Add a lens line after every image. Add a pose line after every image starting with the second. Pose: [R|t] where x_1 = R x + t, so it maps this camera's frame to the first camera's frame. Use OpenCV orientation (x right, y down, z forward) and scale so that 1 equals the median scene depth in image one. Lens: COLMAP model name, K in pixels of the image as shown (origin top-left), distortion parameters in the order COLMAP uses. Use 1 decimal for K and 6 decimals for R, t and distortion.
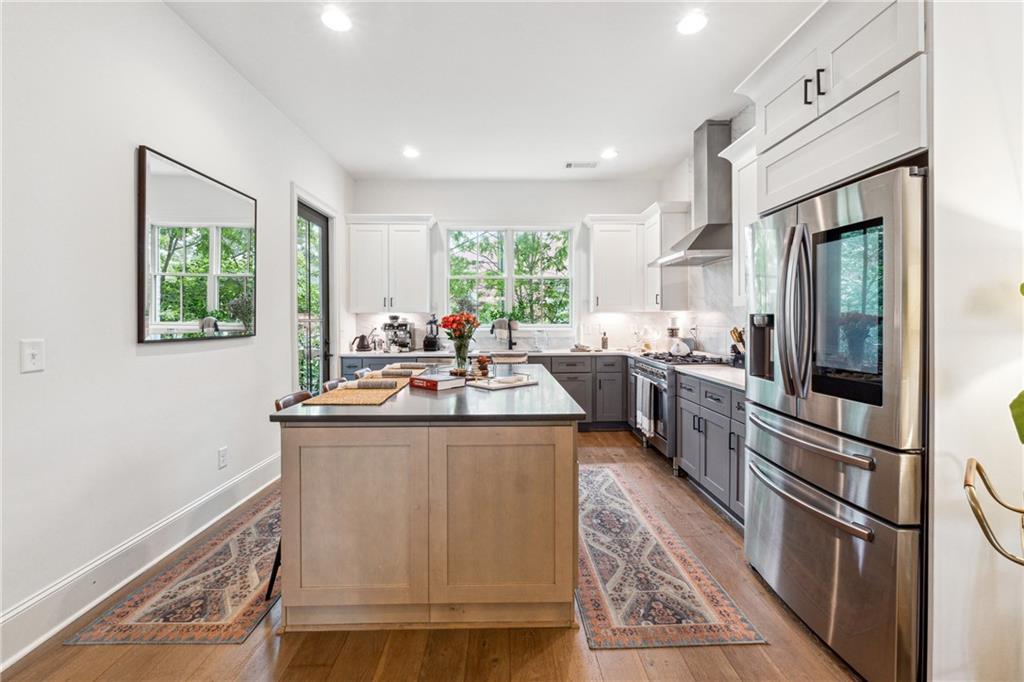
lens RADIAL K [[437.1, 0, 515.0], [0, 437.1, 325.0], [0, 0, 1]] dist [-0.000253, 0.000074]
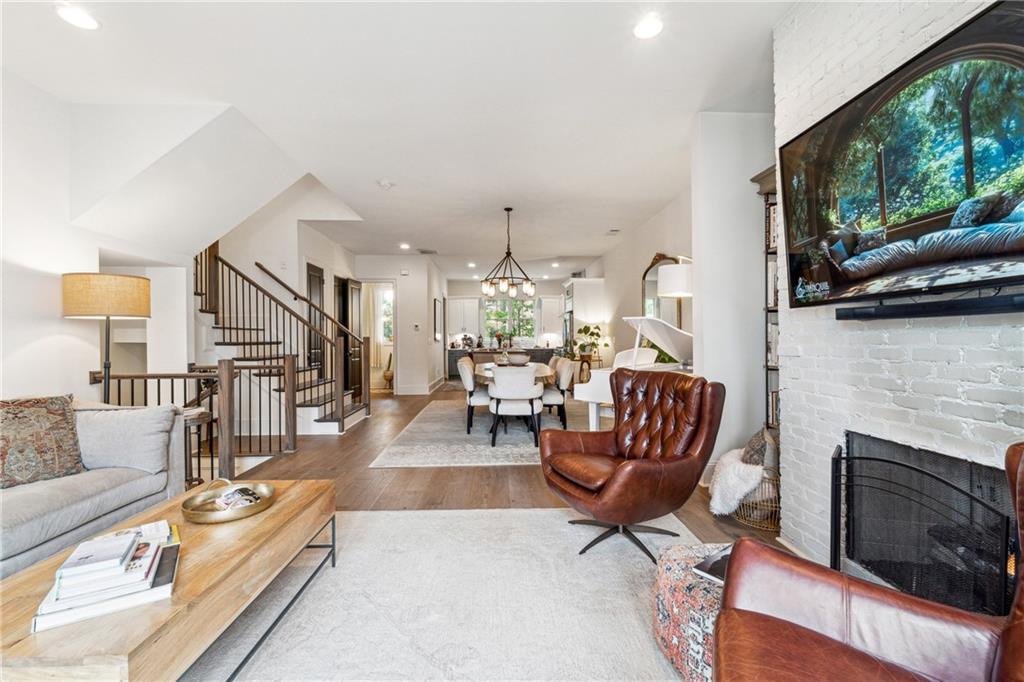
lens RADIAL K [[432.2, 0, 512.9], [0, 432.2, 337.2], [0, 0, 1]] dist [-0.003066, -0.000143]
pose [[0.999854, -0.005226, 0.016242, -0.047886], [0.005470, 0.999872, -0.015051, 0.042123], [-0.016162, 0.015138, 0.999755, -1.957850]]
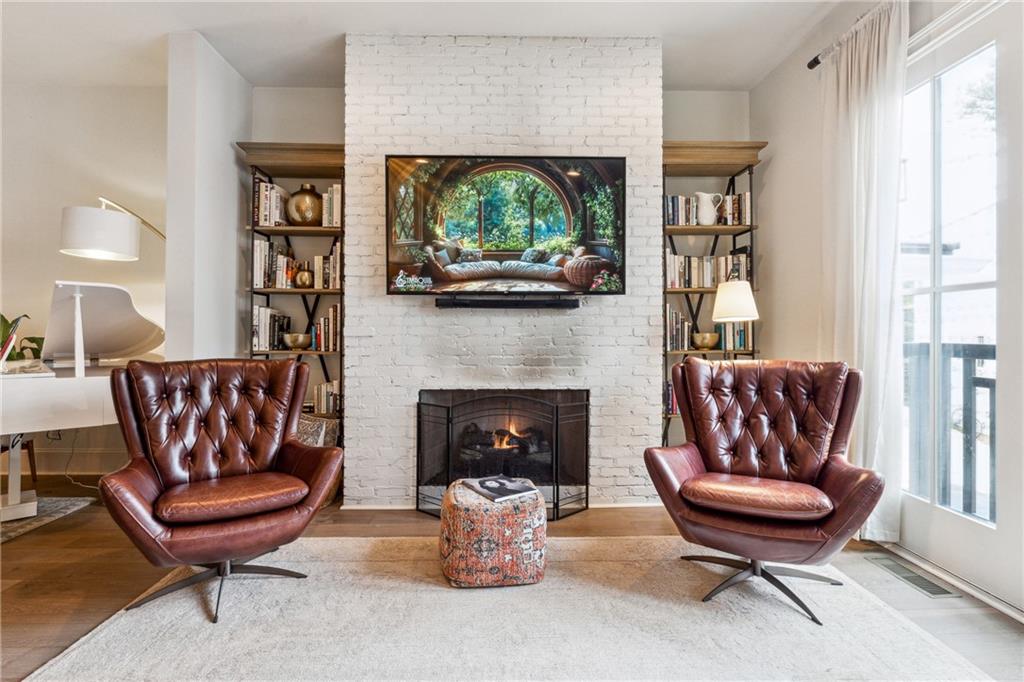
lens RADIAL K [[504.5, 0, 510.2], [0, 504.5, 330.4], [0, 0, 1]] dist [-0.005227, -0.000755]
pose [[0.006587, 0.007542, 0.999950, -0.427505], [0.007350, 0.999944, -0.007591, 0.059179], [-0.999951, 0.007399, 0.006531, -1.612488]]
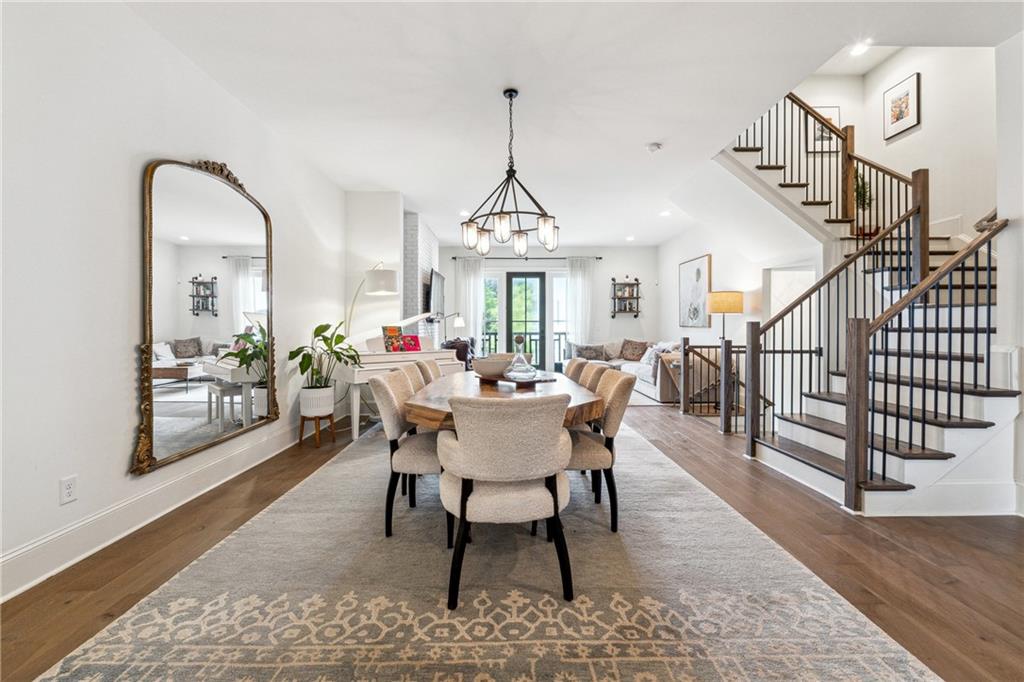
lens RADIAL K [[432.2, 0, 512.9], [0, 432.2, 337.2], [0, 0, 1]] dist [-0.003066, -0.000143]
pose [[-0.999928, 0.005155, 0.010852, -0.045874], [0.005531, 0.999375, 0.034902, 0.019641], [-0.010665, 0.034960, -0.999332, 0.303042]]
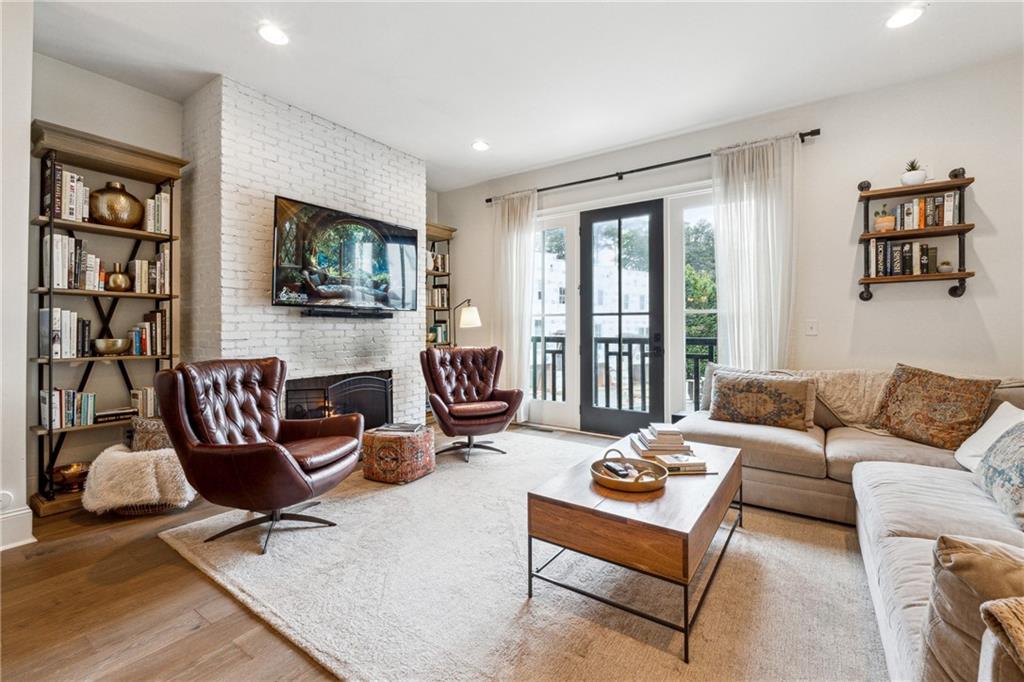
lens RADIAL K [[437.0, 0, 512.8], [0, 437.0, 327.7], [0, 0, 1]] dist [-0.012287, 0.000268]
pose [[-0.809228, 0.006512, 0.587458, -0.516084], [0.011486, 0.999923, 0.004738, 0.041608], [-0.587382, 0.010582, -0.809241, -1.043232]]
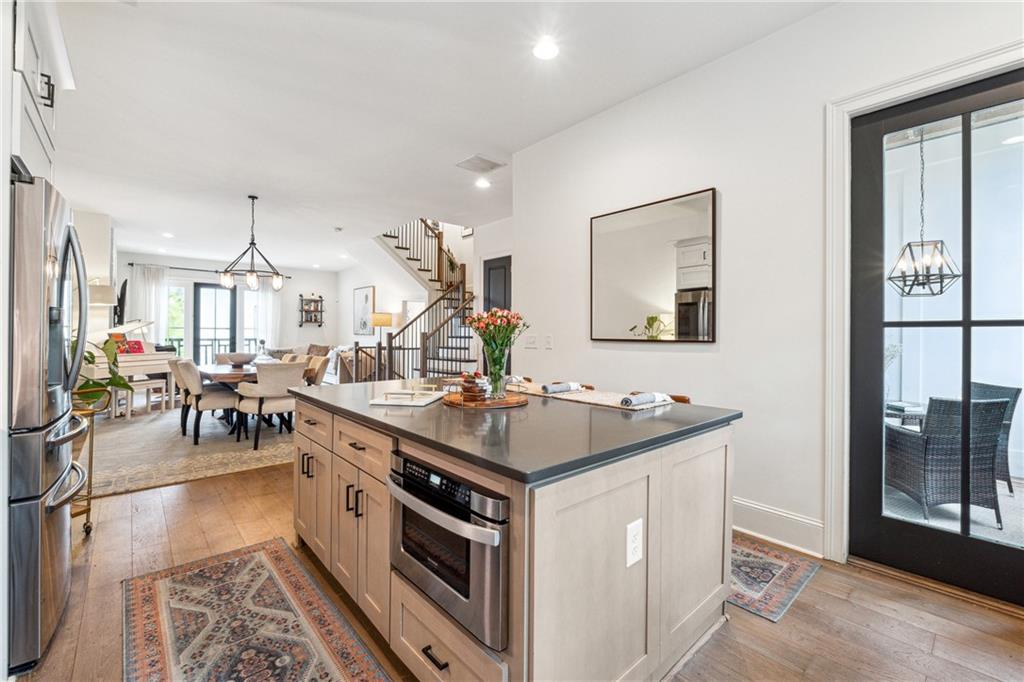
lens RADIAL K [[437.4, 0, 512.3], [0, 437.4, 320.3], [0, 0, 1]] dist [0.001397, 0.000137]
pose [[-0.766750, -0.020606, -0.641615, 0.221640], [-0.009476, 0.999739, -0.020782, 0.003013], [0.641875, -0.009855, -0.766746, 1.084417]]
